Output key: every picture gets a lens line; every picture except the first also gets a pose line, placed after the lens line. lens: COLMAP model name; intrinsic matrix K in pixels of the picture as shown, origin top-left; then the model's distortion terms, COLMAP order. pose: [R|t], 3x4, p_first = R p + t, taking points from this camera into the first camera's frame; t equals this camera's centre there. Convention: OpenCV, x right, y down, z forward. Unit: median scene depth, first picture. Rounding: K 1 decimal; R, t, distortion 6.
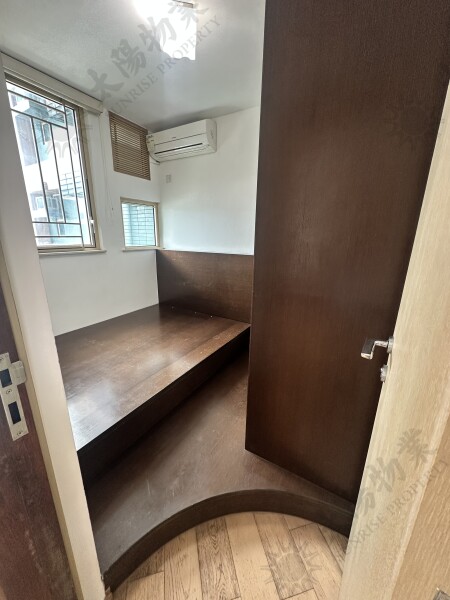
lens RADIAL K [[240.9, 0, 226.1], [0, 240.9, 300.4], [0, 0, 1]] dist [0.001382, 0.000139]
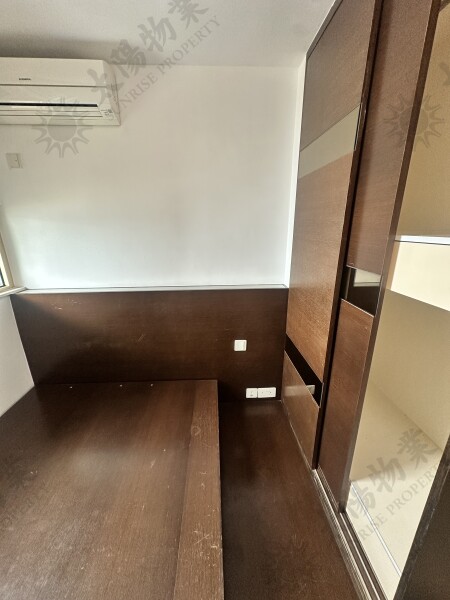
lens RADIAL K [[240.9, 0, 225.1], [0, 240.9, 299.2], [0, 0, 1]] dist [0.001382, 0.000139]
pose [[0.832551, -0.187009, 0.521427, -0.199684], [0.169735, 0.982136, 0.081228, -0.186911], [-0.527303, 0.020878, 0.849421, 0.343051]]
